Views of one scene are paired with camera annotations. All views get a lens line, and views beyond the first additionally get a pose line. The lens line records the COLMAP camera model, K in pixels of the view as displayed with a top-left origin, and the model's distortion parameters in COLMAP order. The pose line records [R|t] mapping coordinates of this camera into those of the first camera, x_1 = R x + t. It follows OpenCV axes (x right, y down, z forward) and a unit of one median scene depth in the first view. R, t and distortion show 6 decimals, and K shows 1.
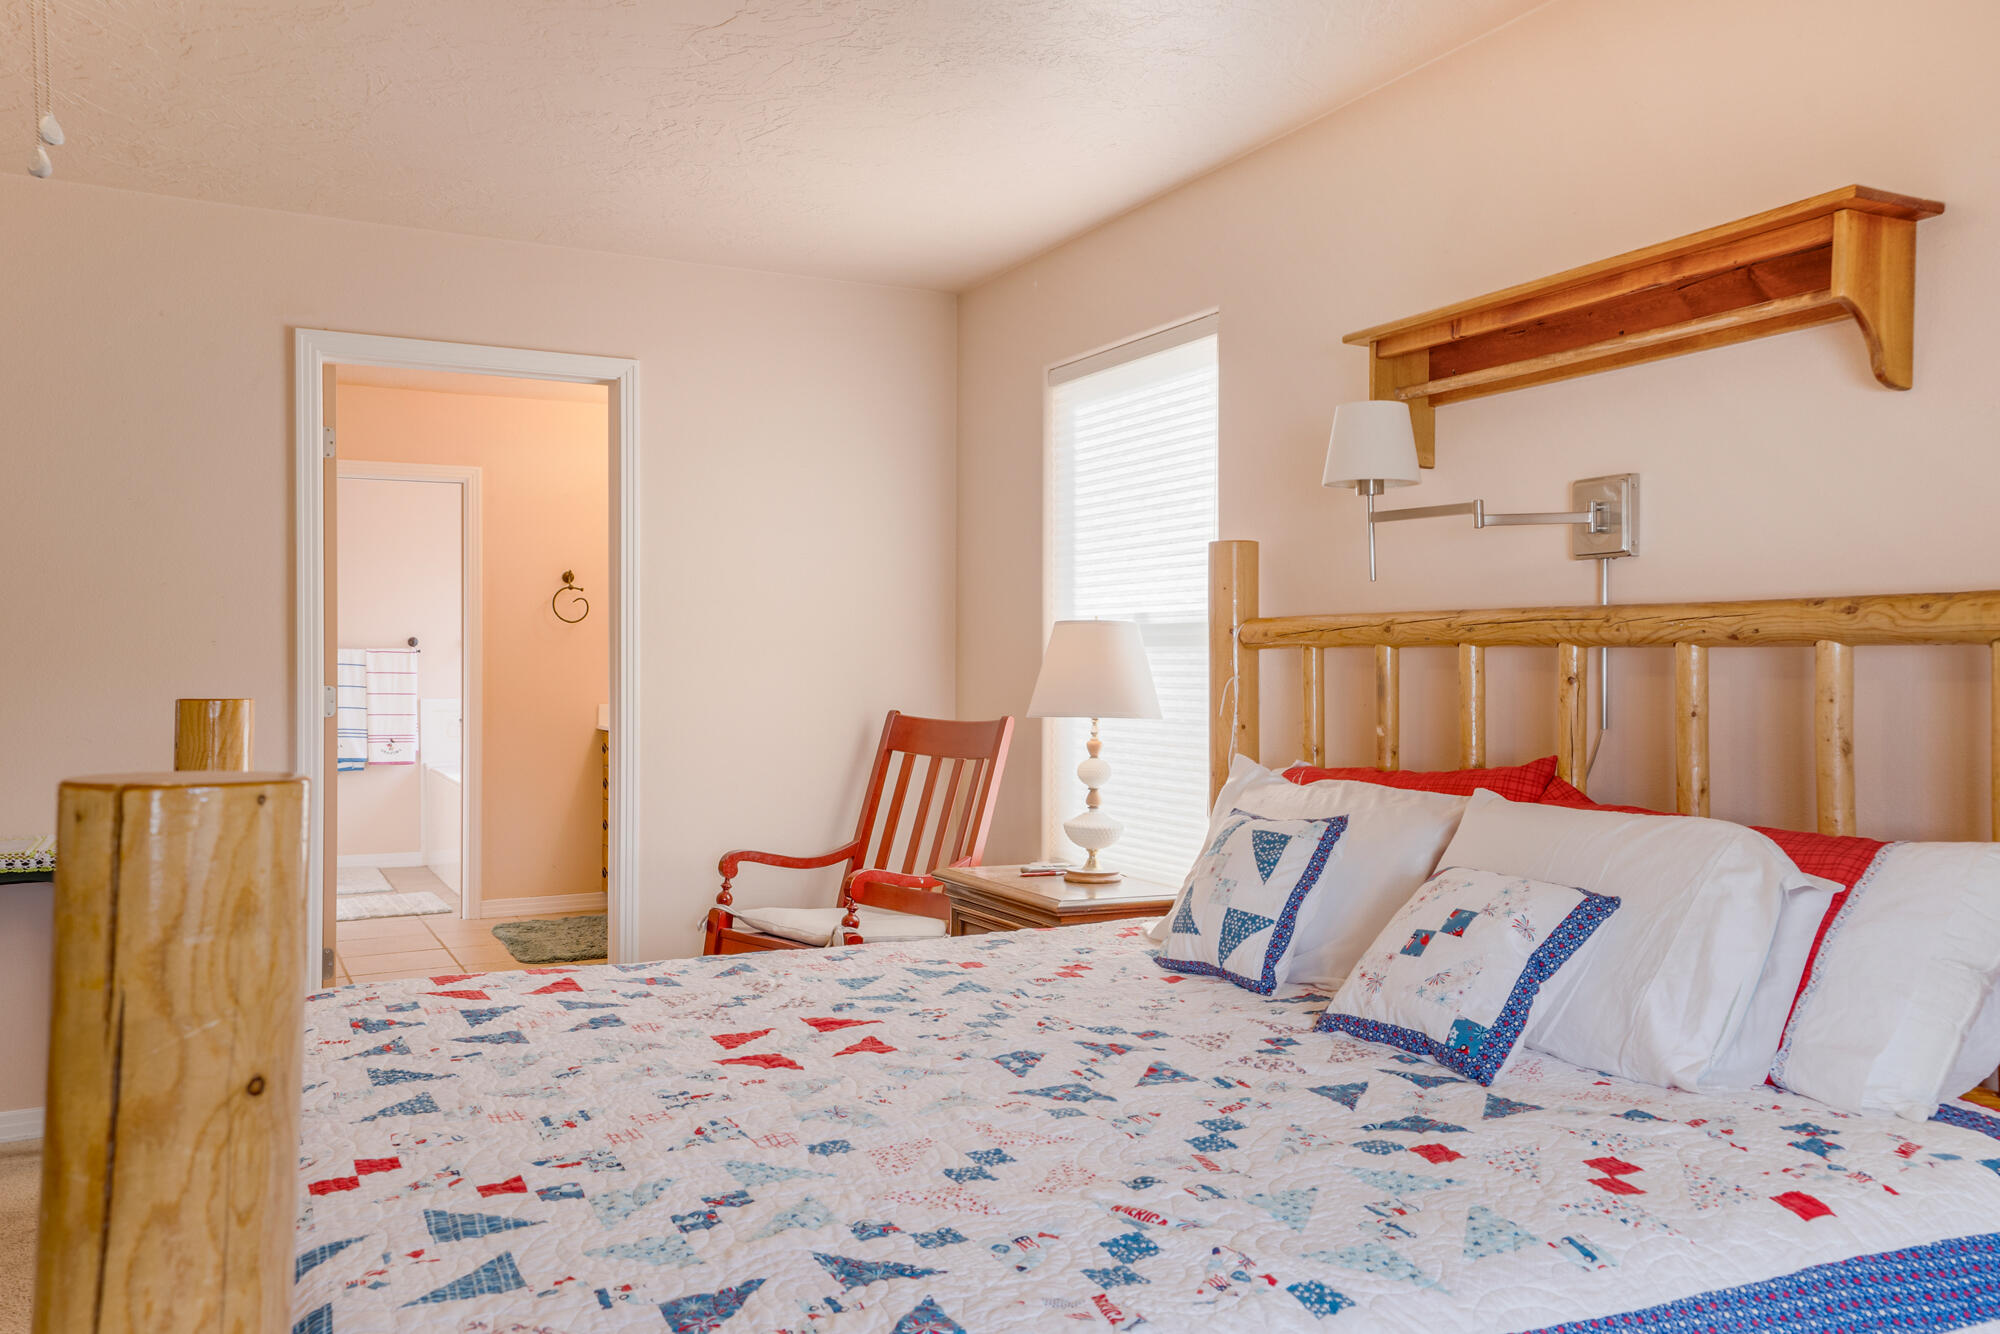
lens RADIAL K [[1604.7, 0, 995.2], [0, 1604.7, 660.0], [0, 0, 1]] dist [0.035976, 0.004198]
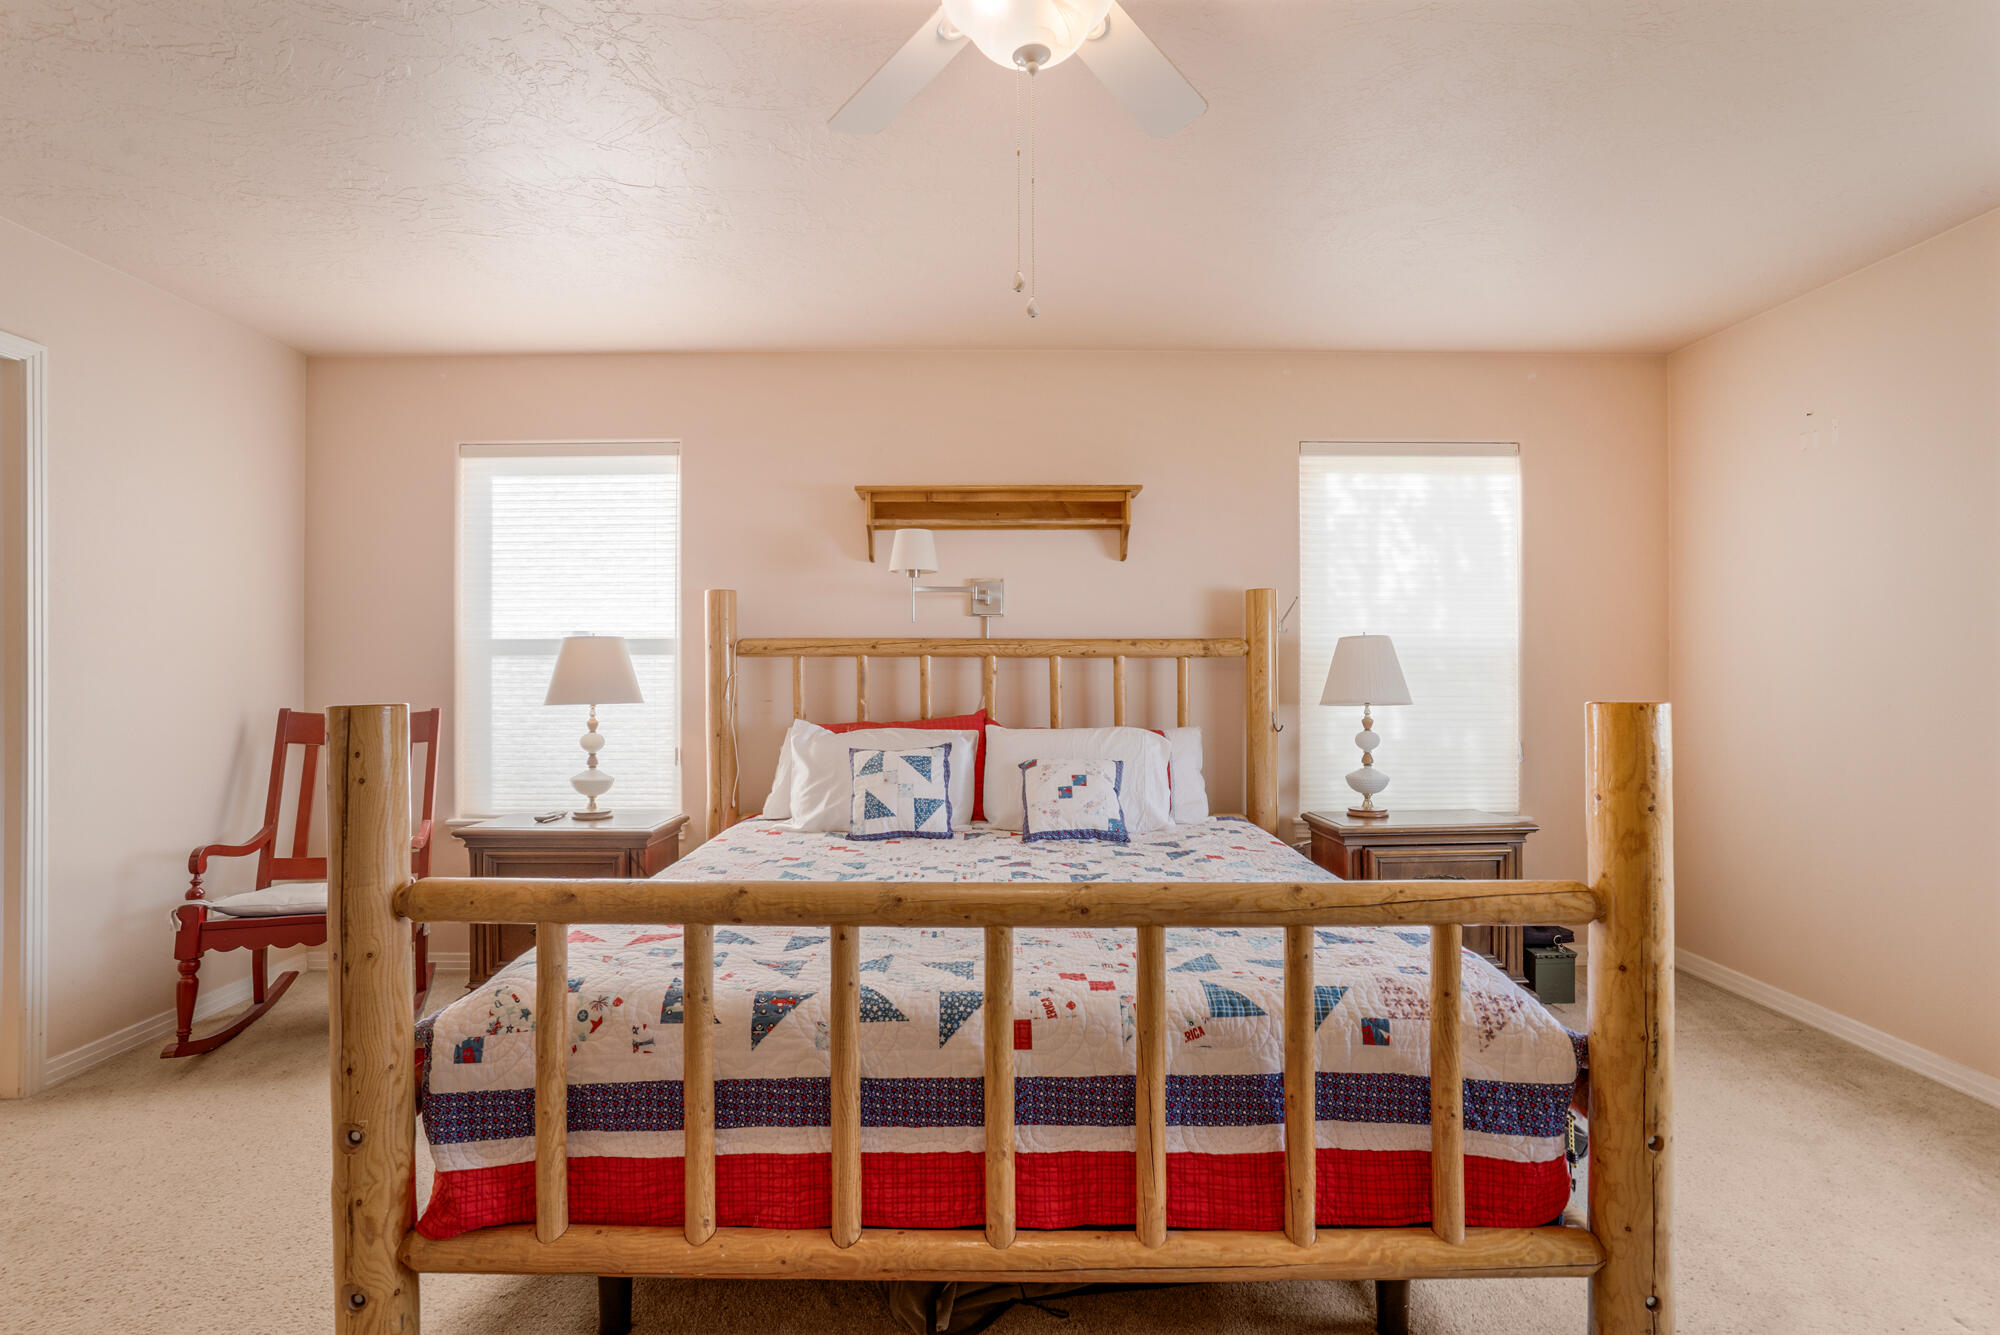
lens RADIAL K [[1001.8, 0, 1035.7], [0, 1001.8, 661.6], [0, 0, 1]] dist [-0.062719, 0.027016]
pose [[0.407366, 0.000014, 0.913265, -0.758669], [0.000707, 1.000000, -0.000330, -0.001726], [-0.913265, 0.000781, 0.407366, 0.364921]]
